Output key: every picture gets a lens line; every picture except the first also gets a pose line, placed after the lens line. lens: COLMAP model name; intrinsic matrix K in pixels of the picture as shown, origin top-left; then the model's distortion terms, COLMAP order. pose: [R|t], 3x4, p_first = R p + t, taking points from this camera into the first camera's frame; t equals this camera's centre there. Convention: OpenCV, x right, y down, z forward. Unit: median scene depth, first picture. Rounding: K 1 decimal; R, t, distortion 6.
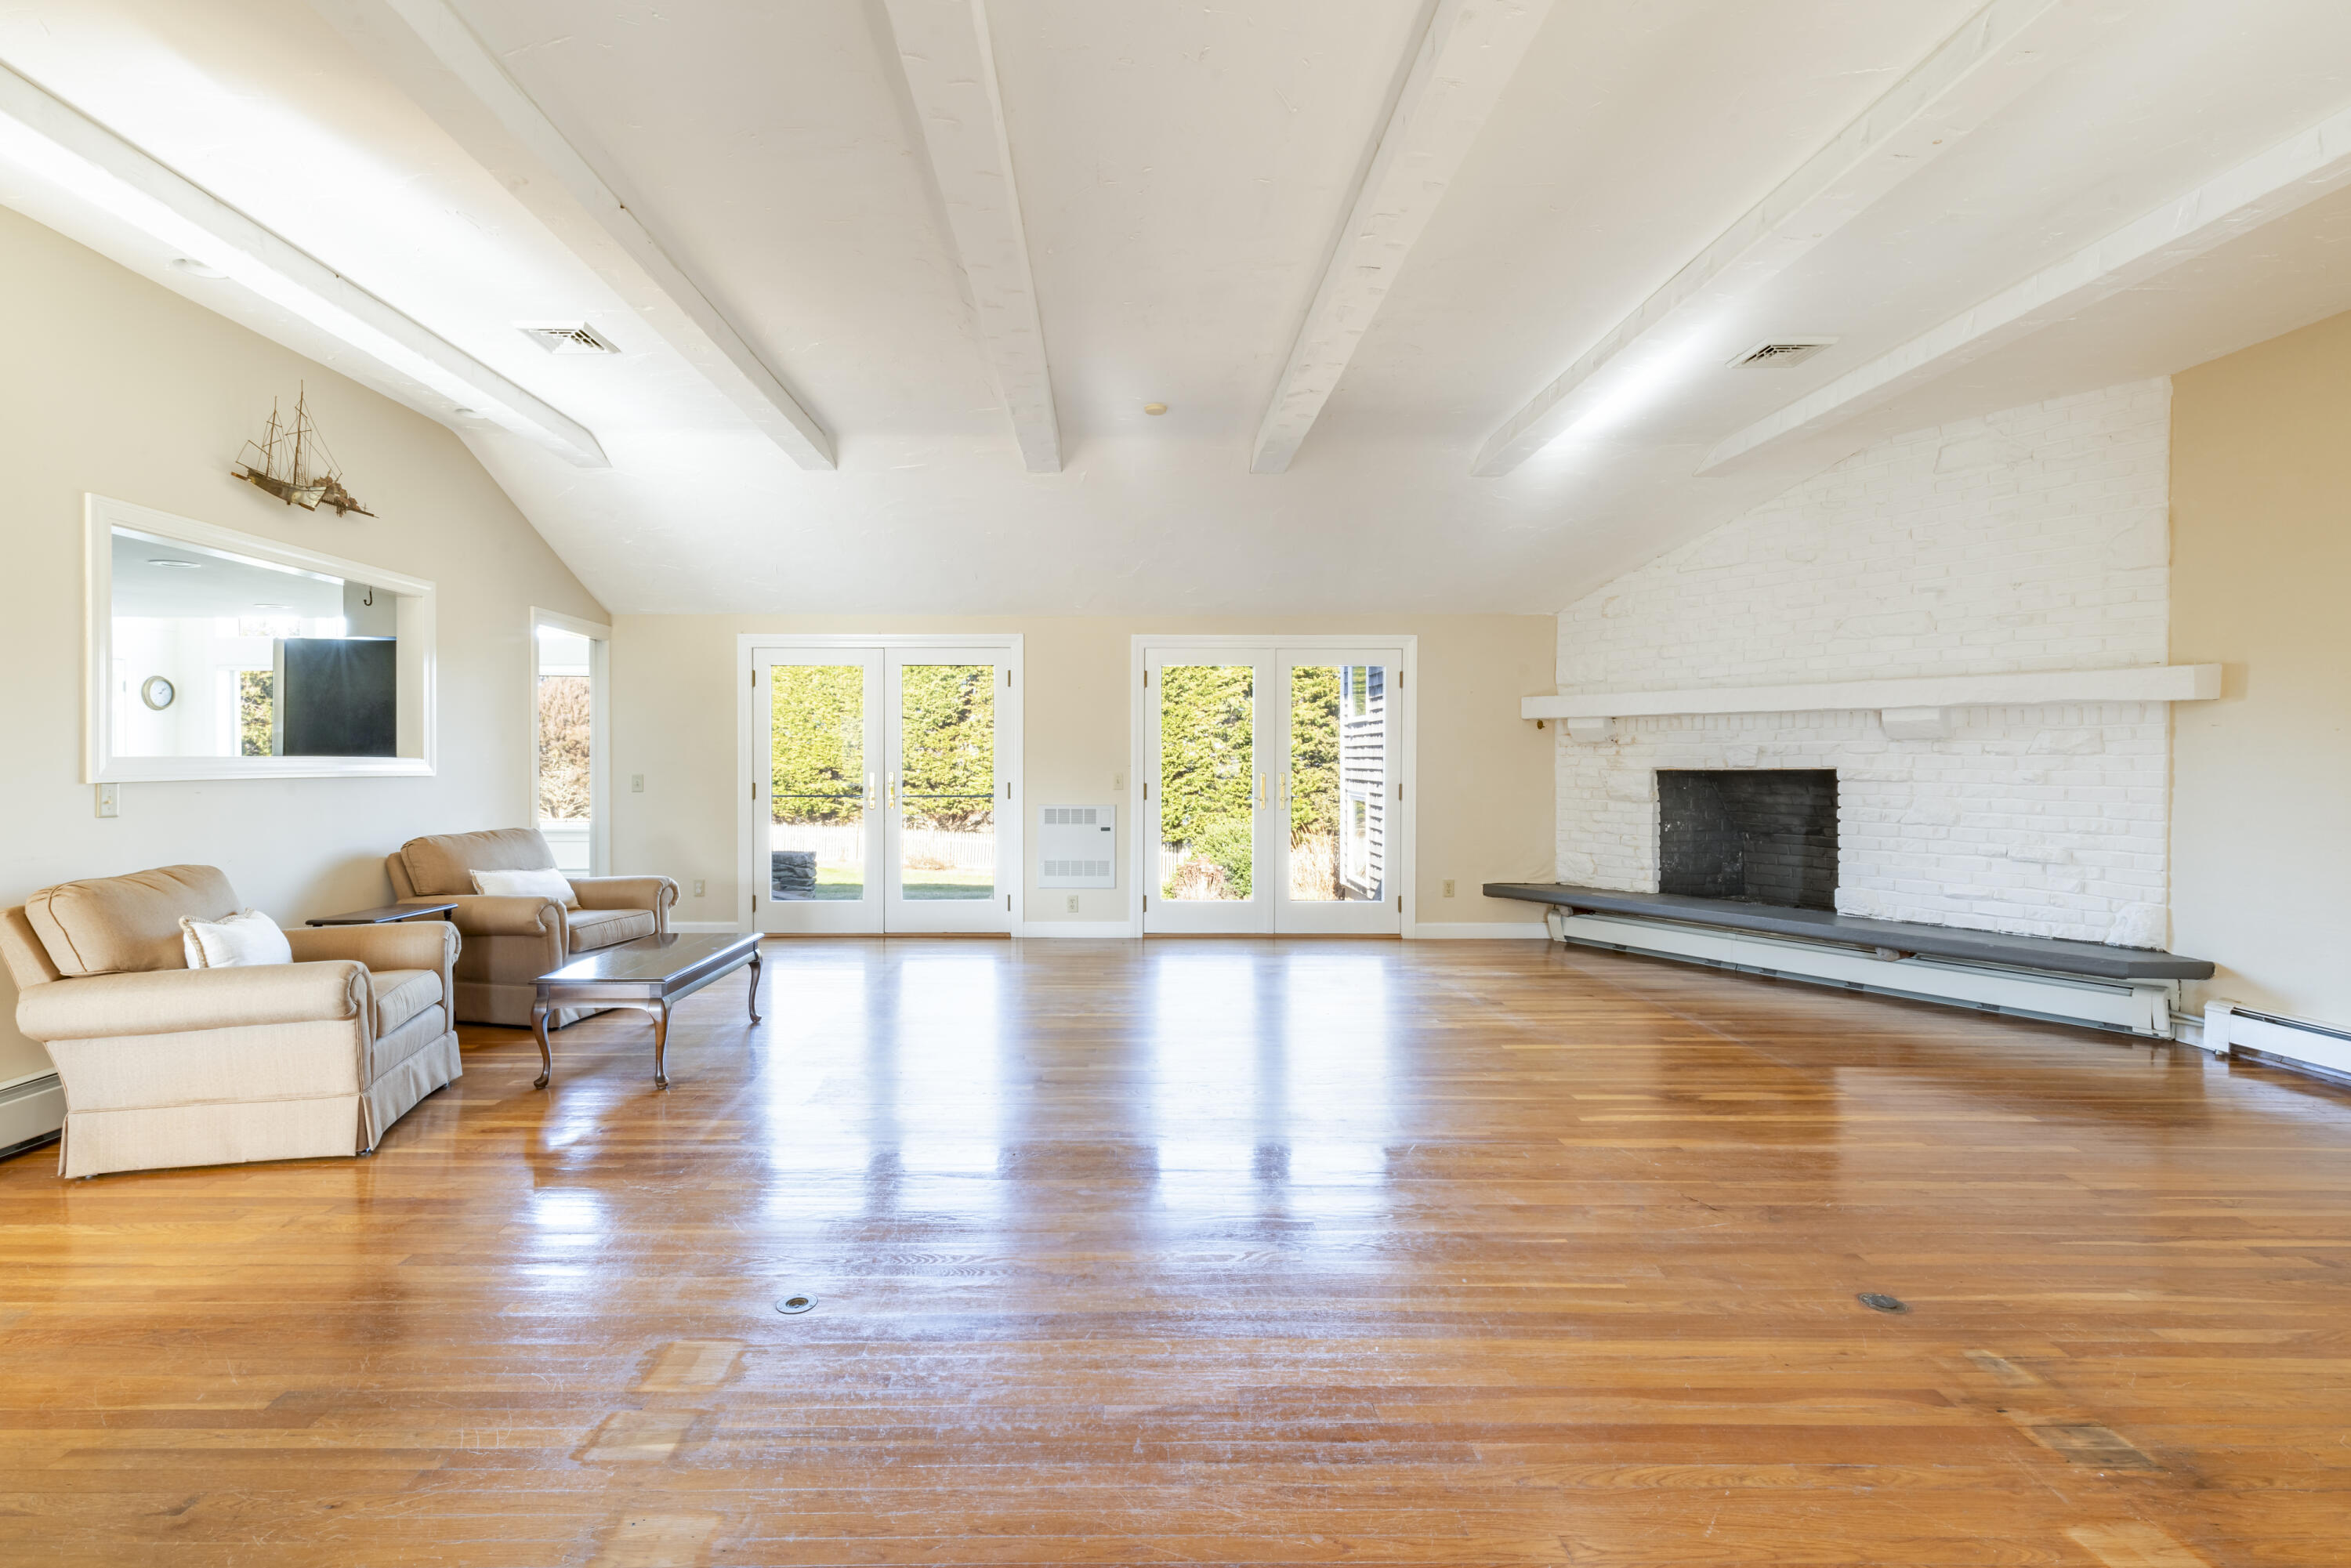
lens RADIAL K [[1078.8, 0, 1127.7], [0, 1078.8, 775.5], [0, 0, 1]] dist [0.011335, -0.002944]
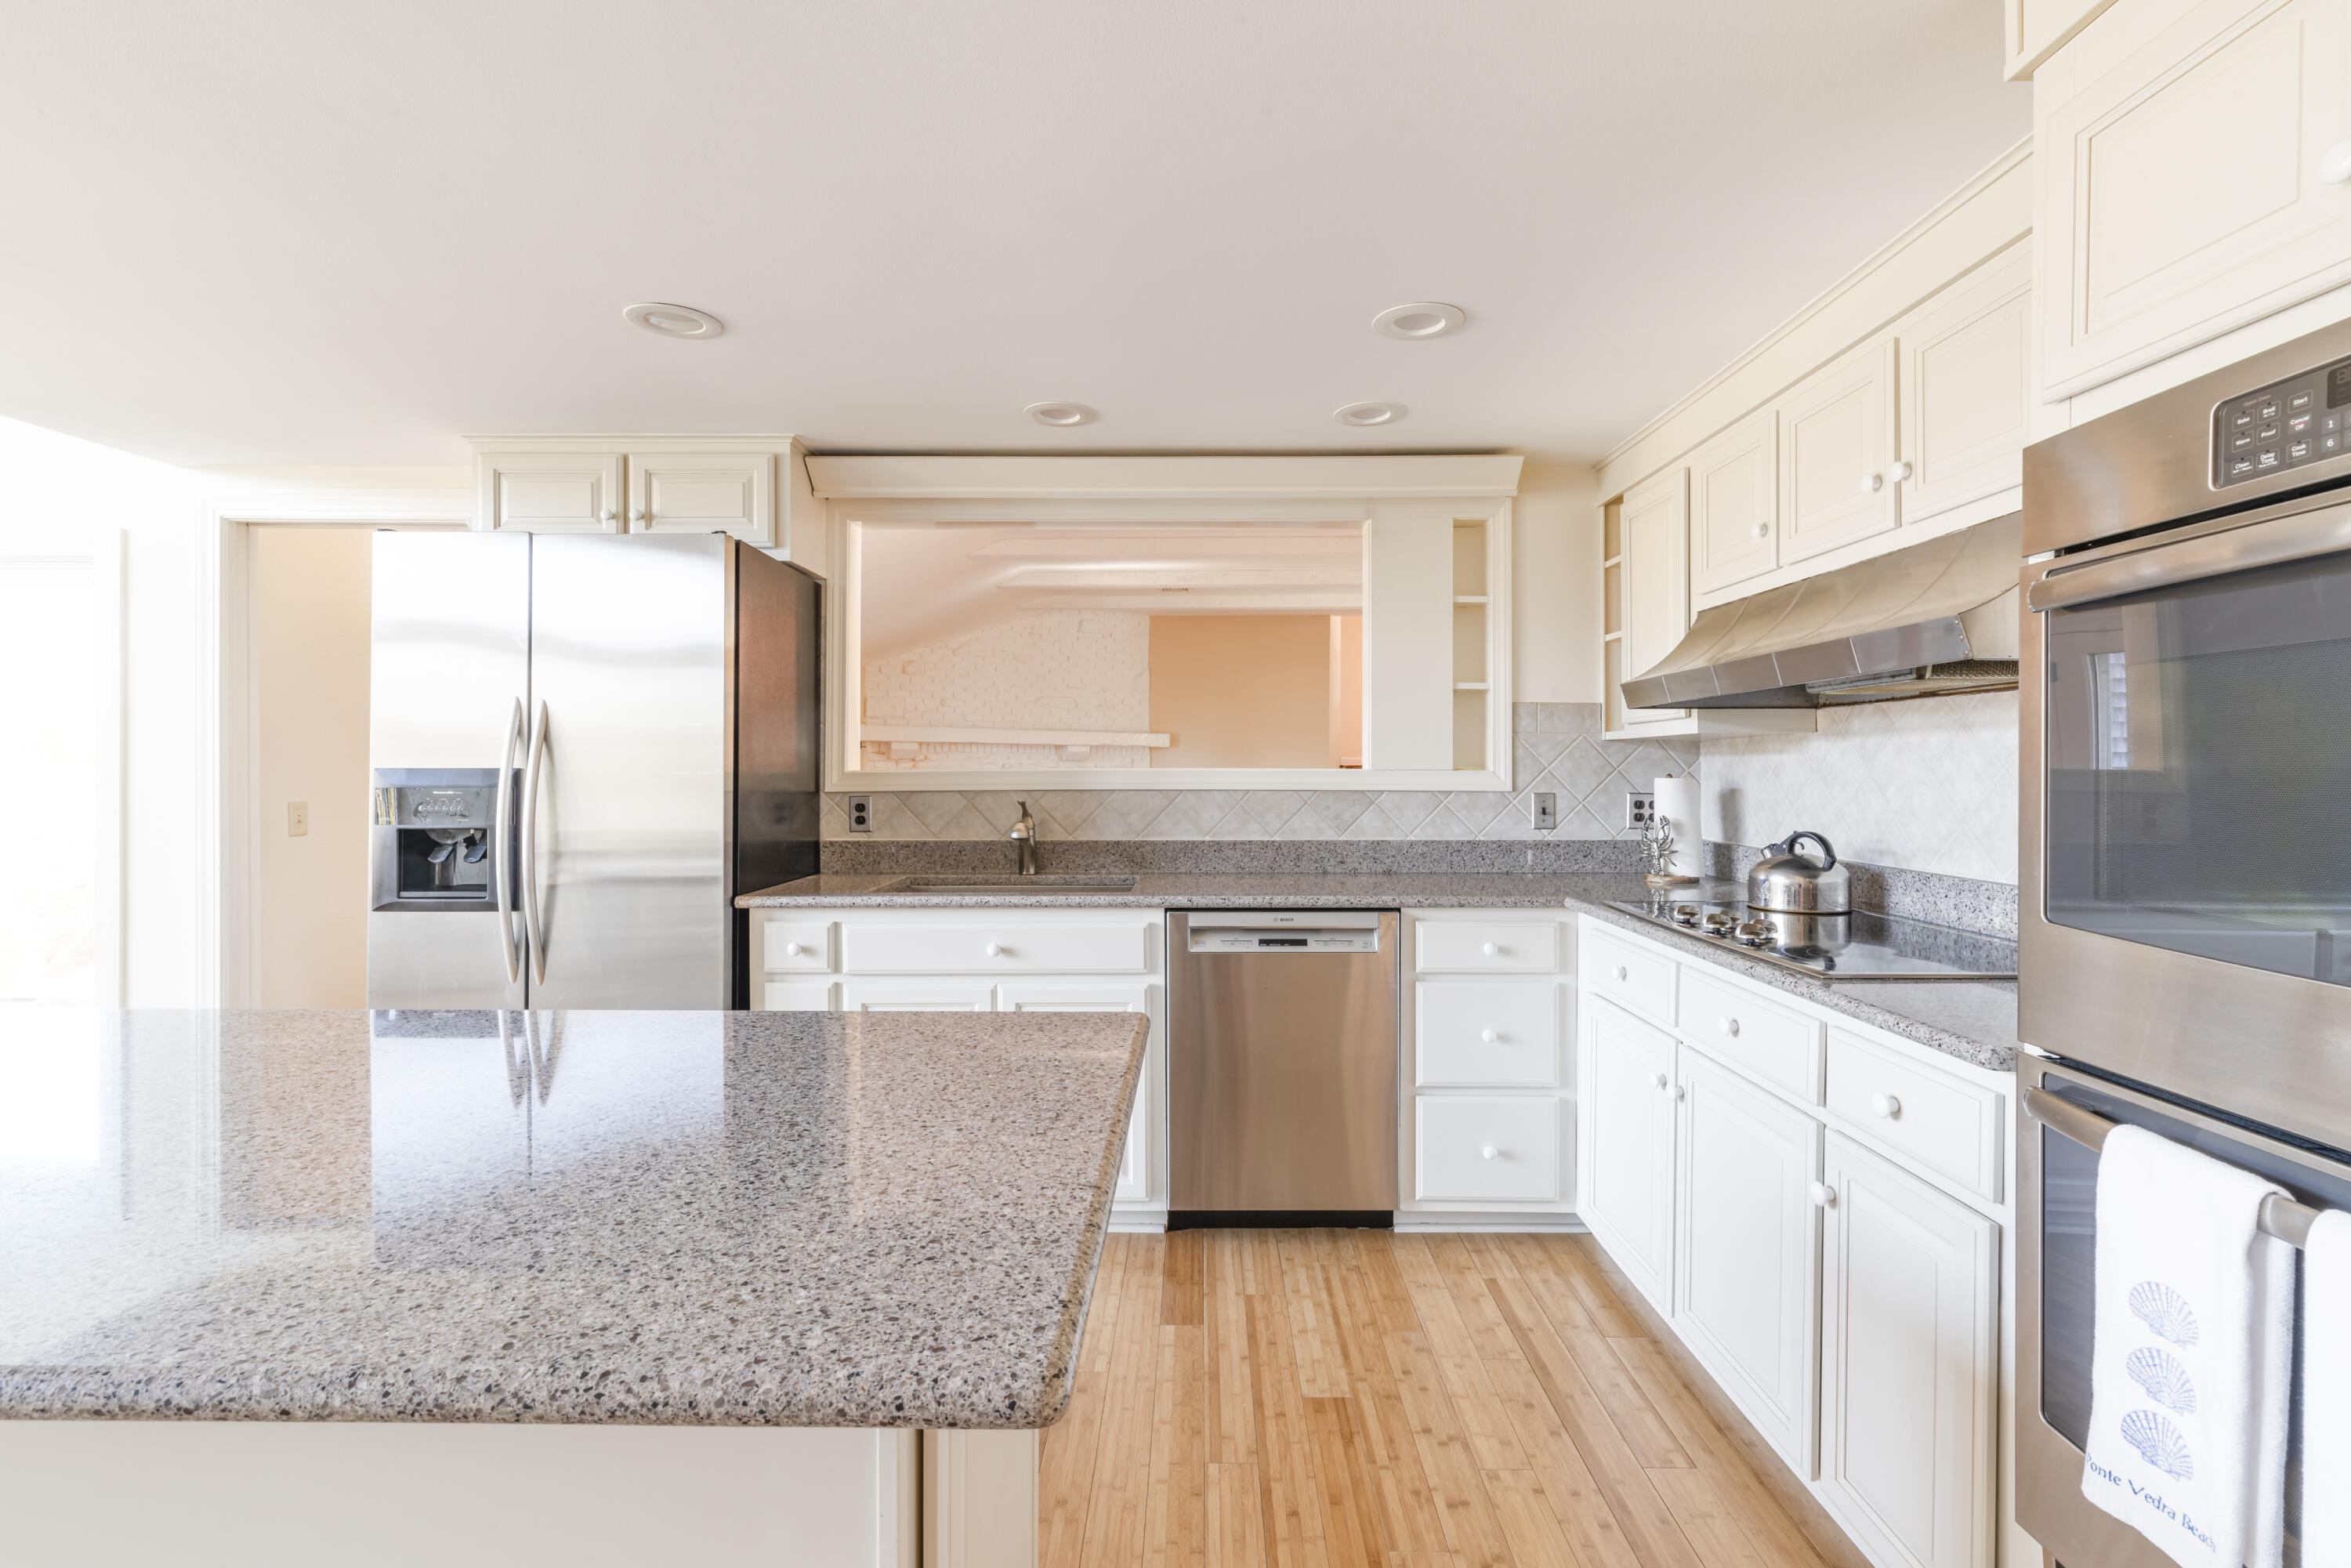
lens RADIAL K [[1078.8, 0, 1177.2], [0, 1078.8, 775.7], [0, 0, 1]] dist [0.011335, -0.002944]
pose [[0.008414, -0.008759, 0.999926, -1.267651], [0.013741, 0.999868, 0.008643, -0.019618], [-0.999870, 0.013667, 0.008533, 0.776550]]
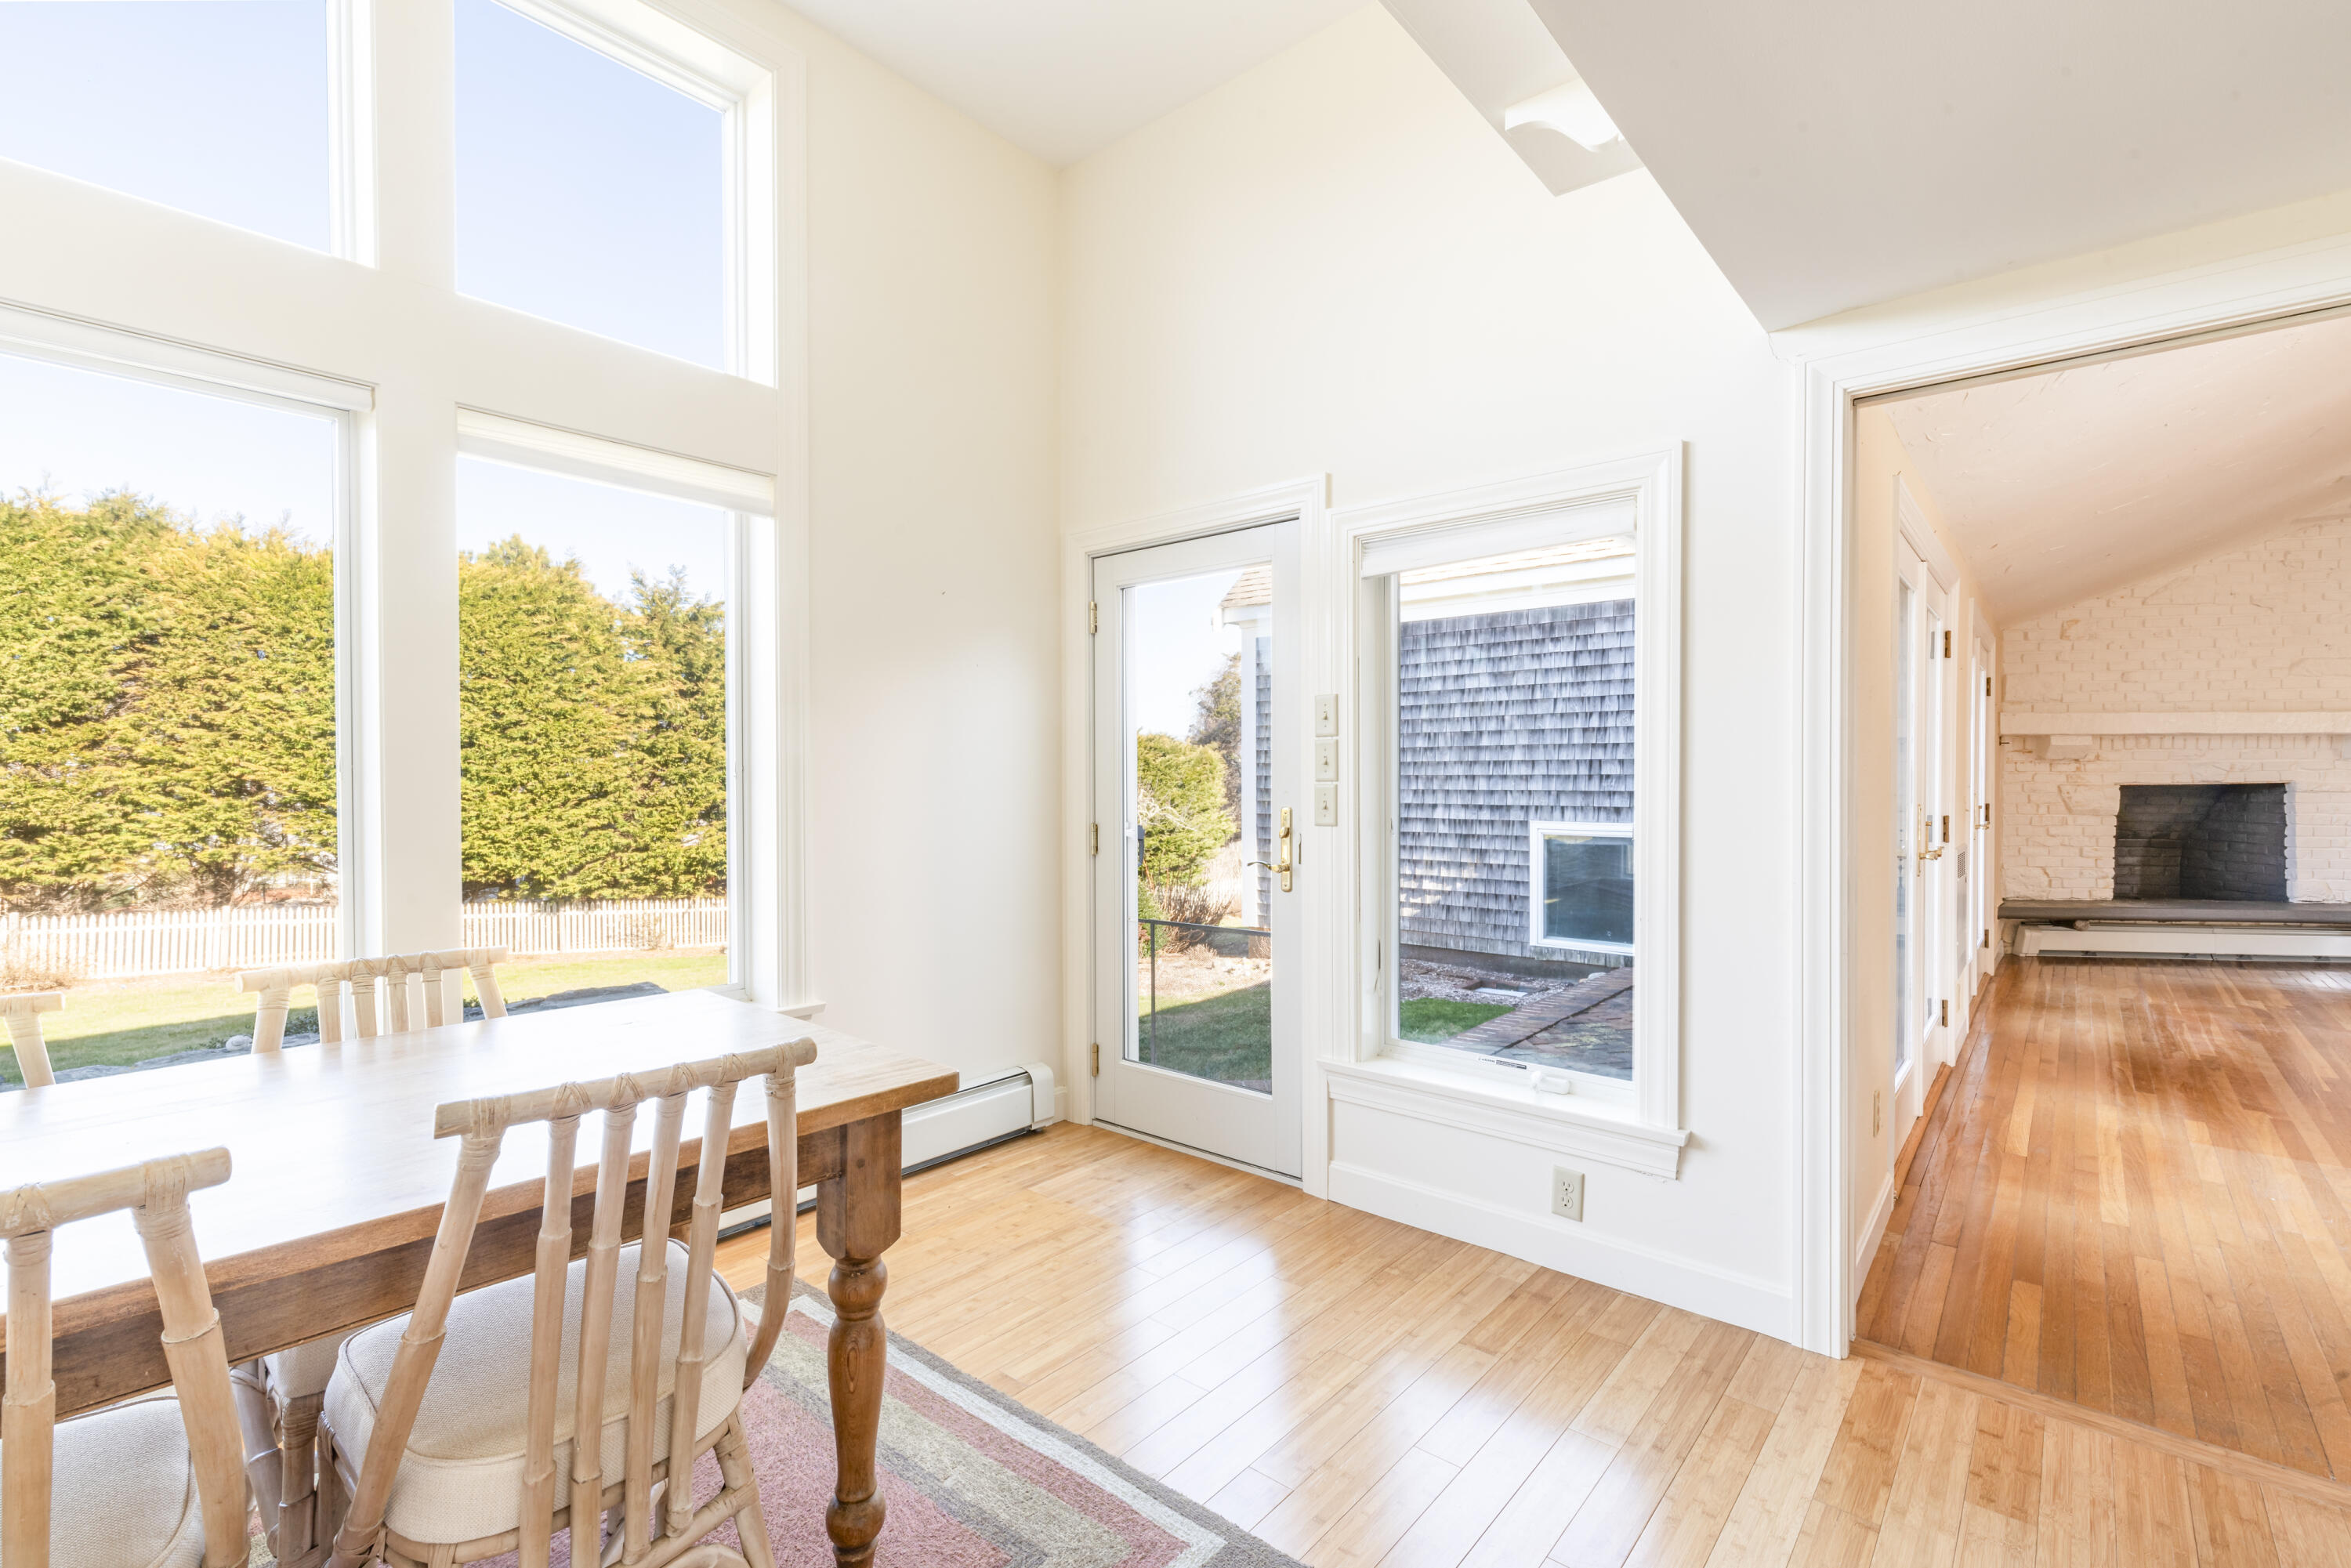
lens RADIAL K [[1078.8, 0, 1174.0], [0, 1078.8, 787.2], [0, 0, 1]] dist [0.011335, -0.002944]
pose [[0.649579, -0.011928, 0.760201, -1.135751], [0.016535, 0.999862, 0.001560, -0.024459], [-0.760115, 0.011556, 0.649686, 1.217054]]
